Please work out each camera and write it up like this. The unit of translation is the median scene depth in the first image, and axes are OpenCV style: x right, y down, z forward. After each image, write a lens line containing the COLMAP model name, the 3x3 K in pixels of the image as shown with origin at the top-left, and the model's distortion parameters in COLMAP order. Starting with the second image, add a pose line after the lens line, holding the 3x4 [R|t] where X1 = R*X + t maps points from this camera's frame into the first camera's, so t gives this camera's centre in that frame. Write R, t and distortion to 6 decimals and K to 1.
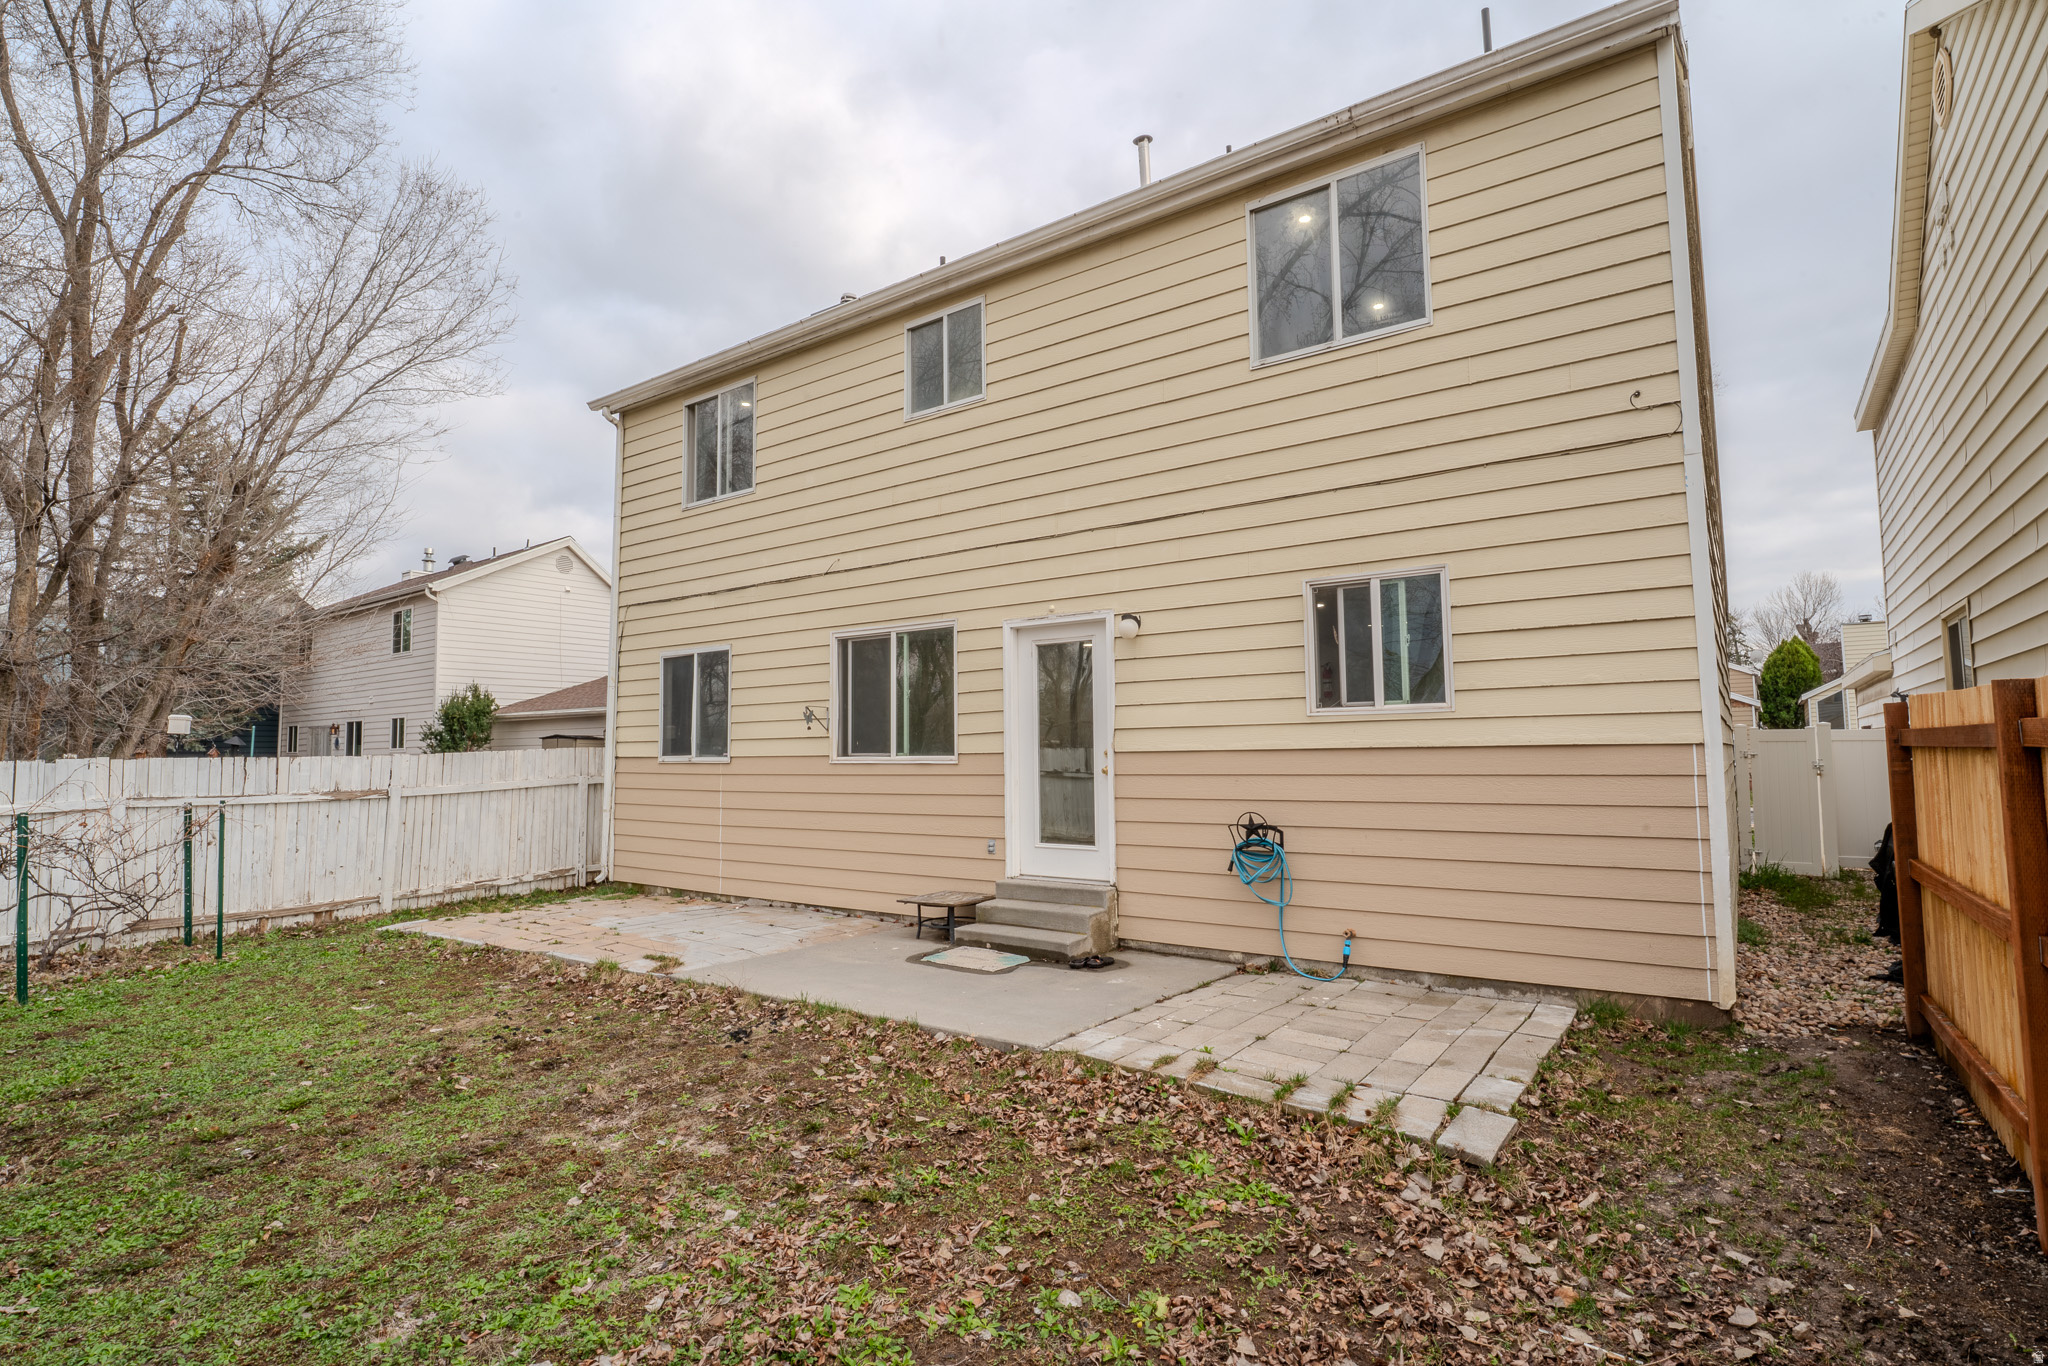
lens RADIAL K [[1002.5, 0, 1031.2], [0, 1002.5, 680.0], [0, 0, 1]] dist [-0.009665, 0.000088]
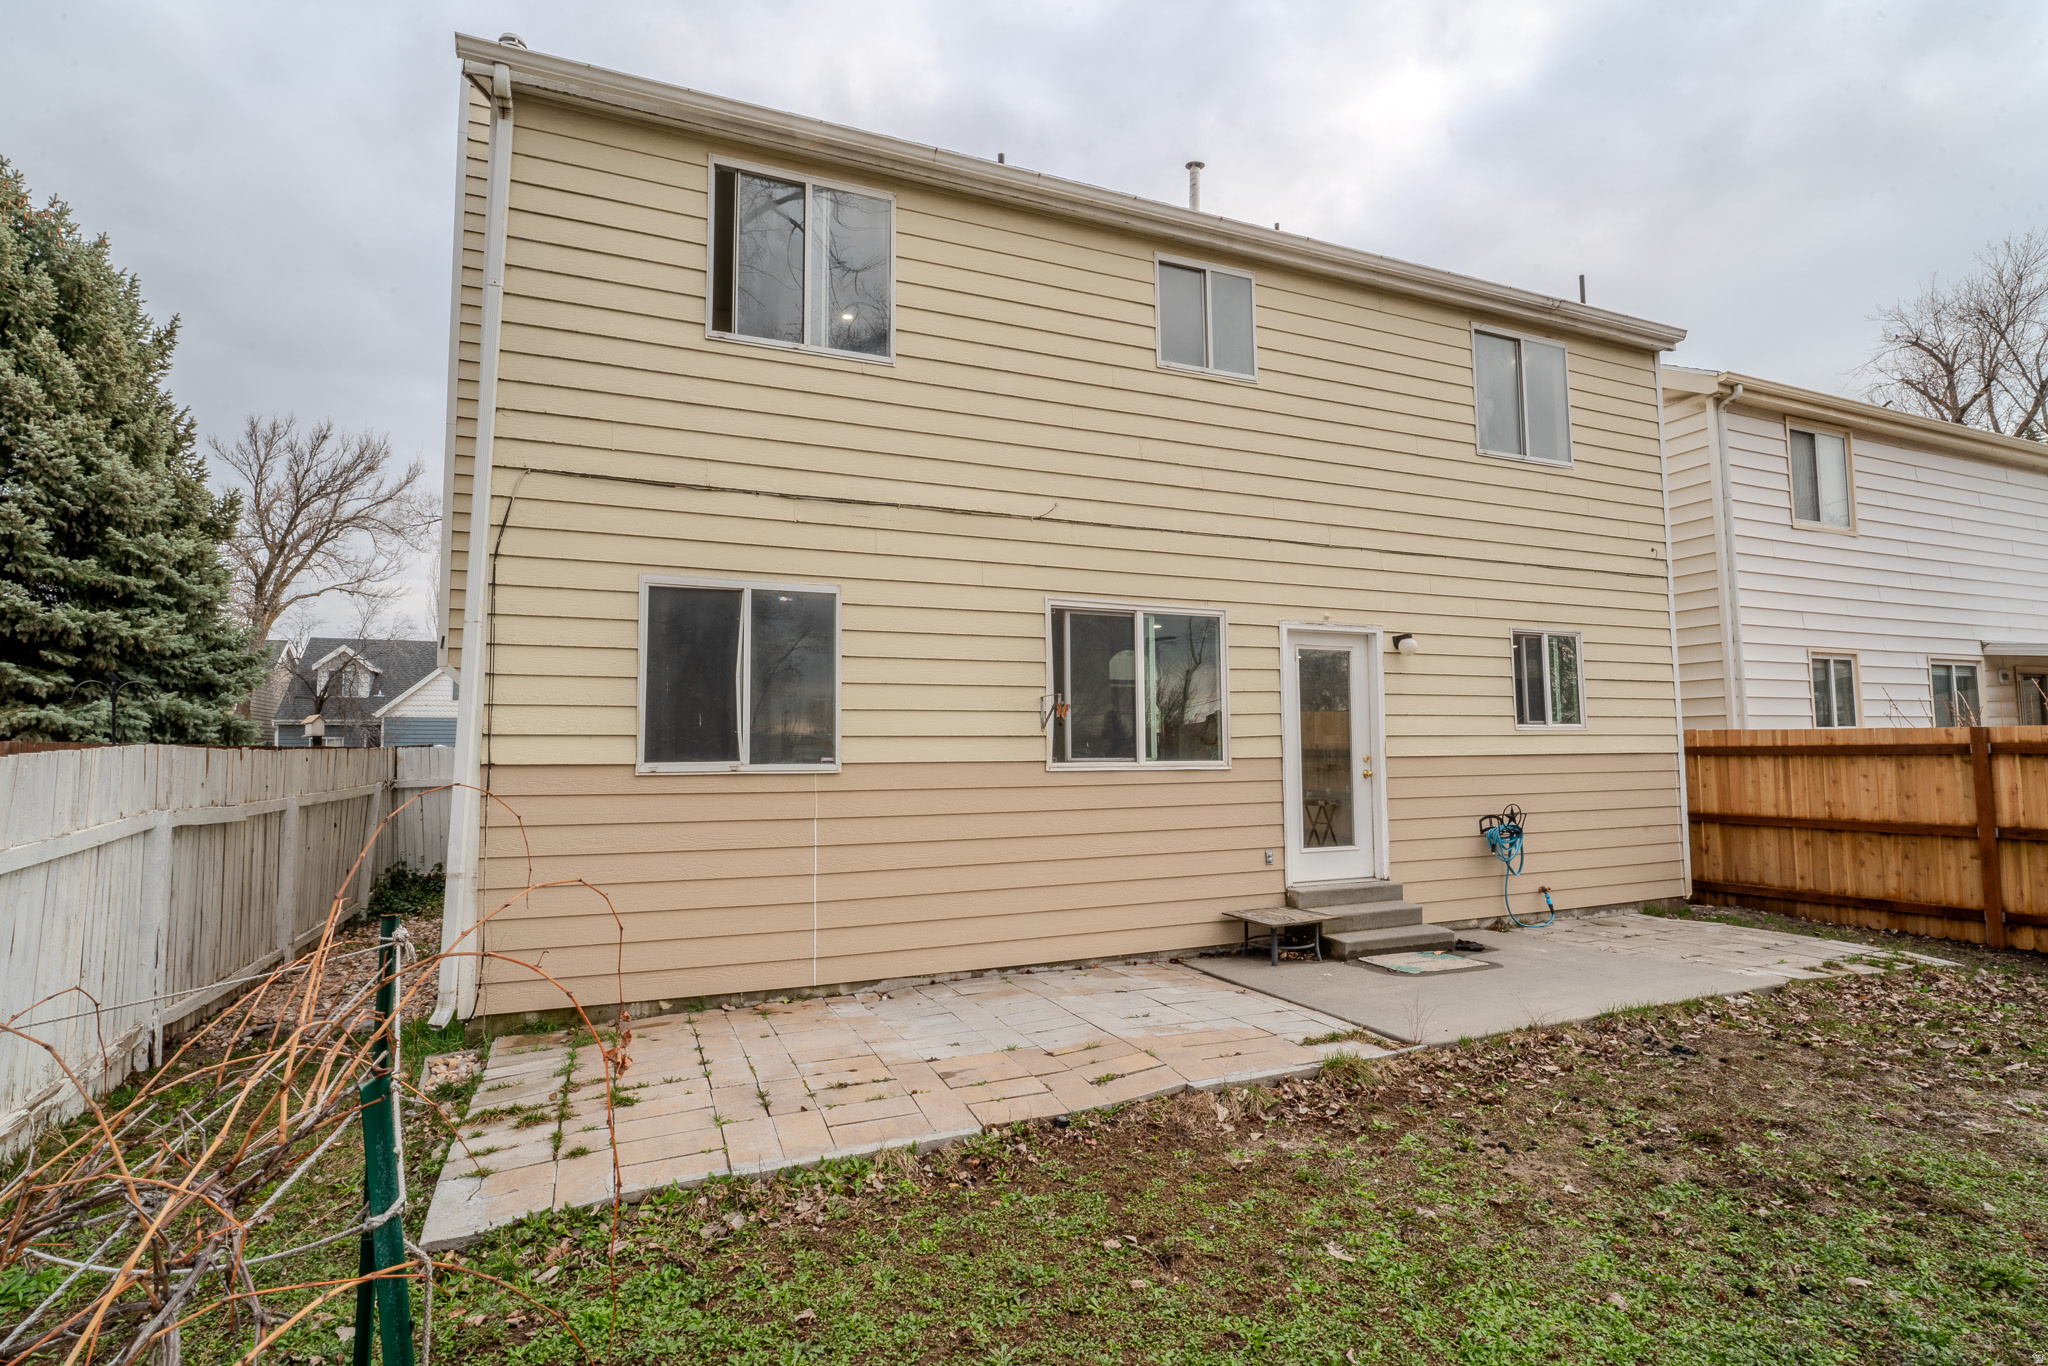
lens RADIAL K [[1002.5, 0, 1026.6], [0, 1002.5, 686.6], [0, 0, 1]] dist [-0.009665, 0.000088]
pose [[0.515034, 0.067493, 0.854509, -0.915383], [-0.058286, 0.997345, -0.043644, 0.057266], [-0.855186, -0.027327, 0.517601, 0.668576]]
